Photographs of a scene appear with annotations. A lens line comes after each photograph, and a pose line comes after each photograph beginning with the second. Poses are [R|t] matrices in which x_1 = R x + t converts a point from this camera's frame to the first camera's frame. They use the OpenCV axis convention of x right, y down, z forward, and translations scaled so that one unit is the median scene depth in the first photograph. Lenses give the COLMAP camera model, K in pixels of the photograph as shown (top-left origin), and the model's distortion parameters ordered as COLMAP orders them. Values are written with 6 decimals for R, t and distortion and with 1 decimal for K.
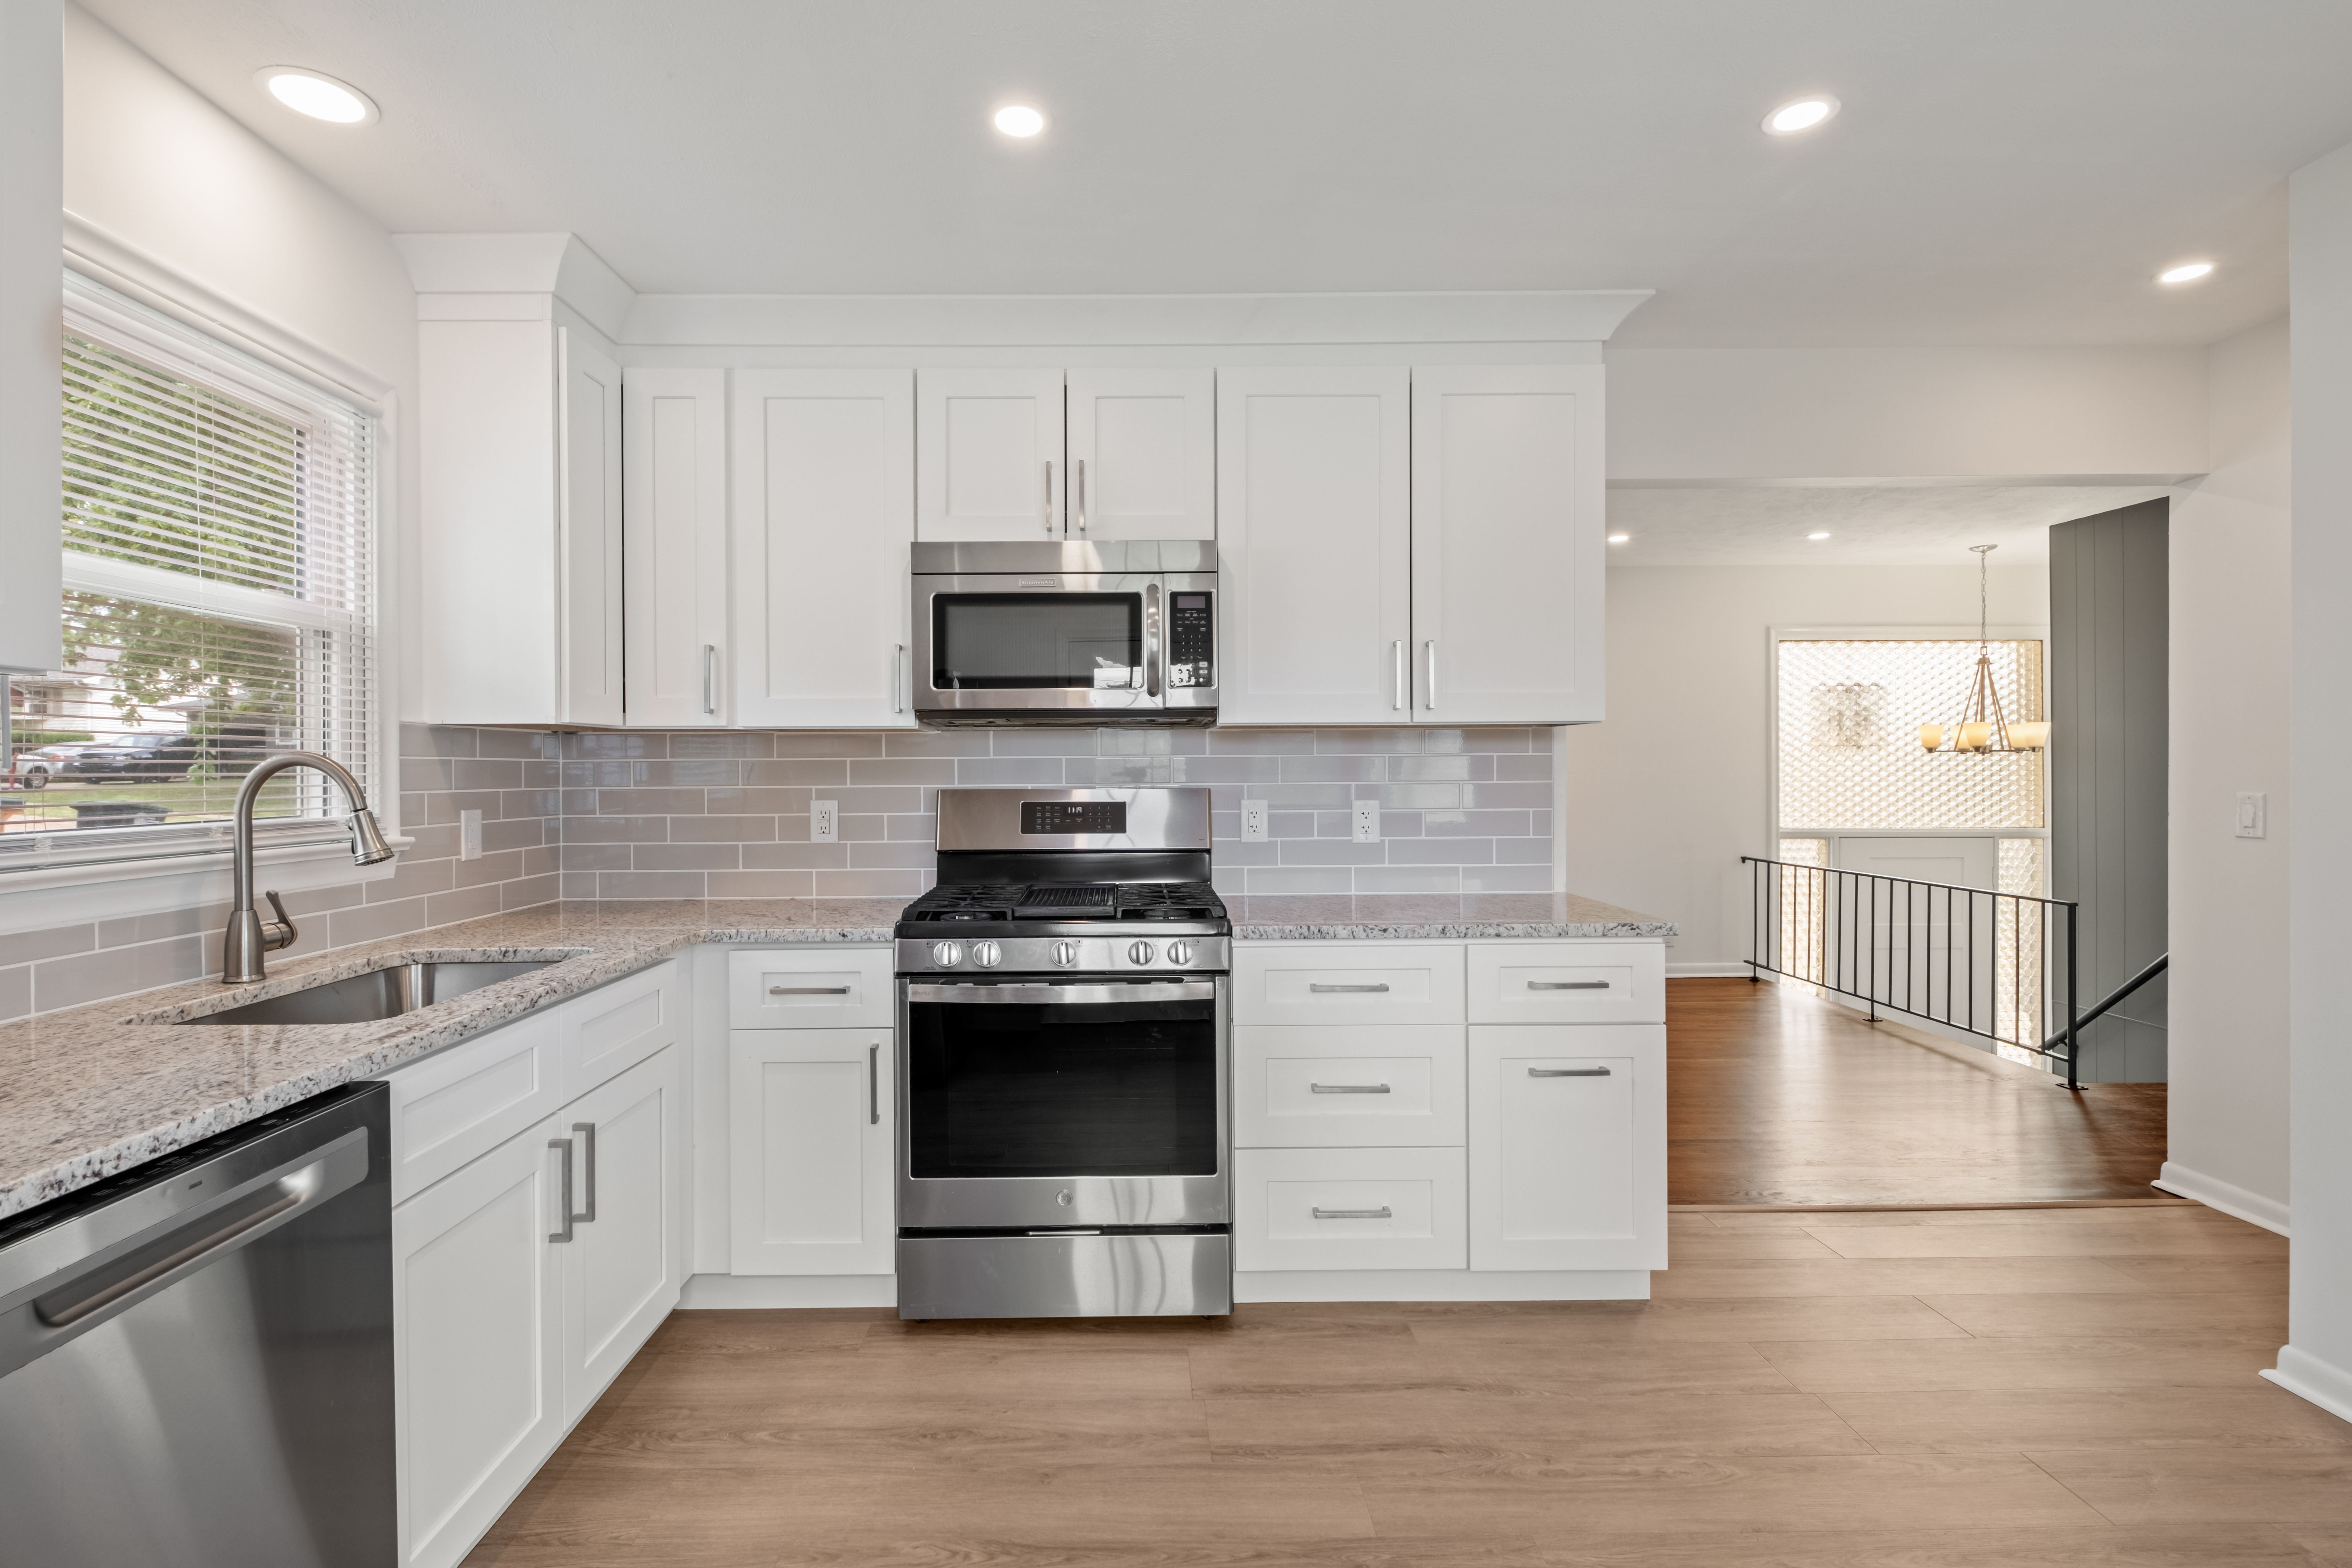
lens RADIAL K [[1109.4, 0, 1141.0], [0, 1109.4, 782.0], [0, 0, 1]] dist [0.010096, -0.008769]
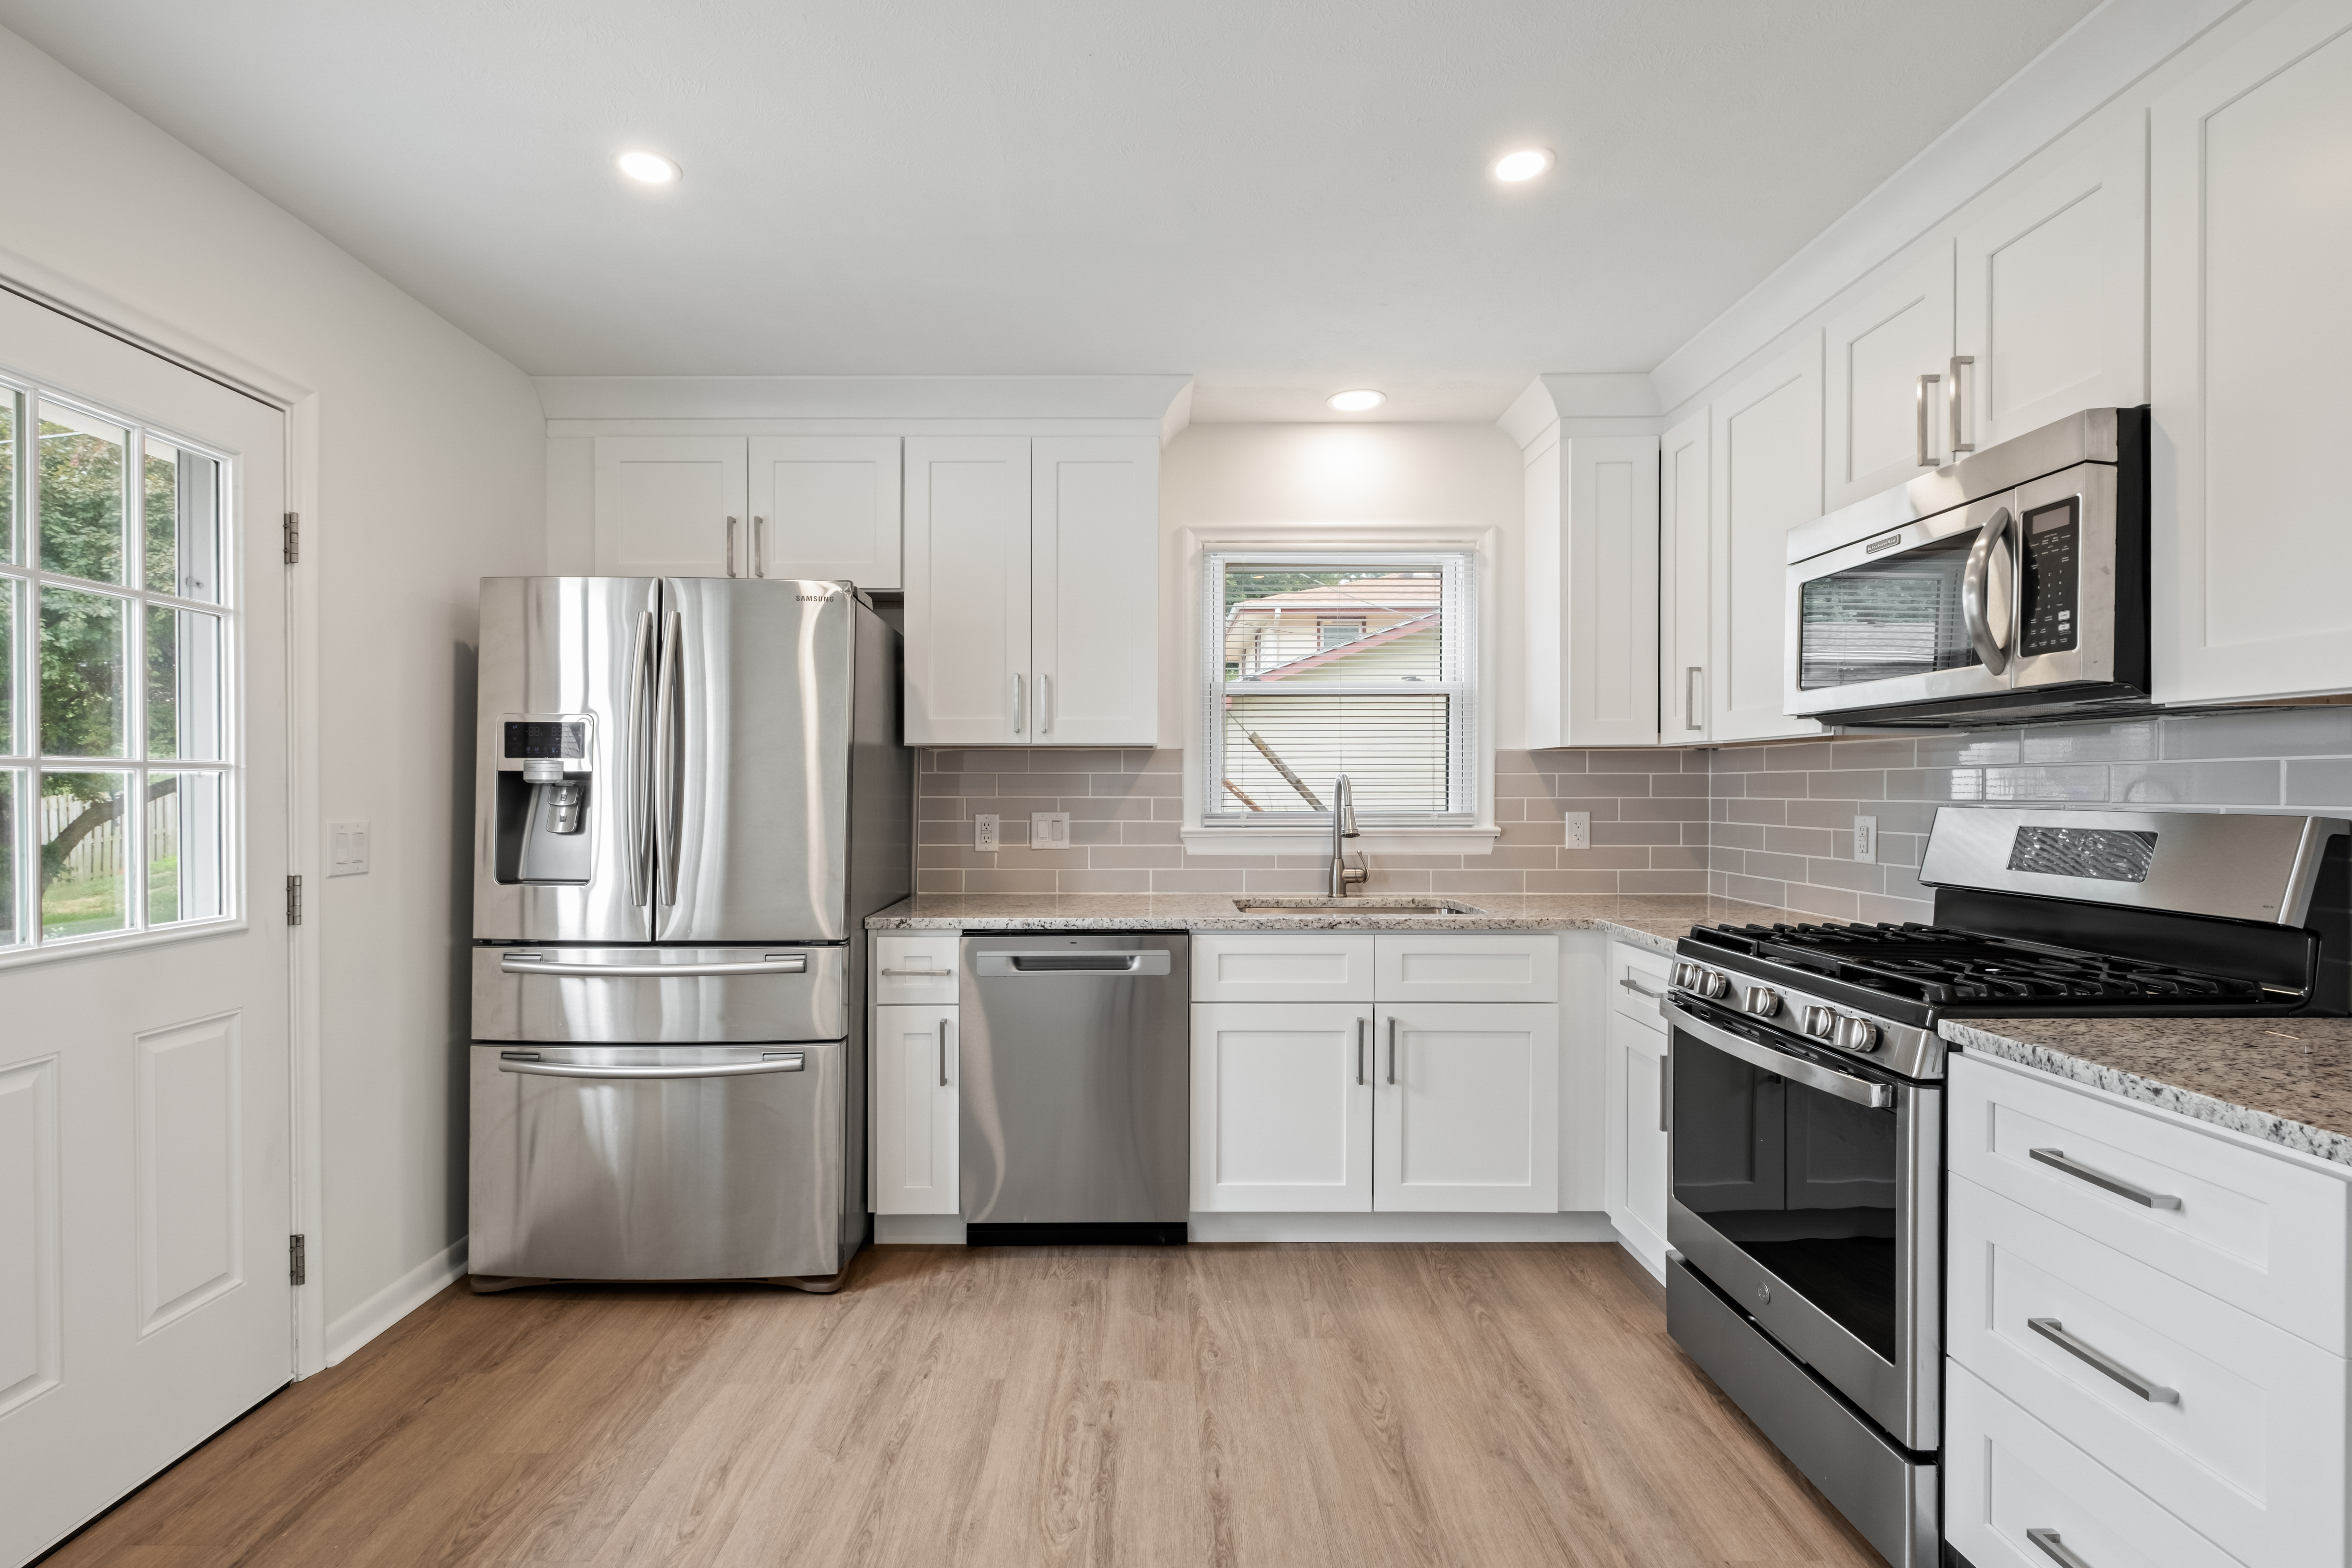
lens RADIAL K [[1042.5, 0, 1138.0], [0, 1042.5, 798.0], [0, 0, 1]] dist [0.002629, -0.007102]
pose [[-0.015691, 0.015894, -0.999751, 0.711816], [-0.006478, 0.999851, 0.015997, -0.009266], [0.999856, 0.006727, -0.015586, 0.528384]]
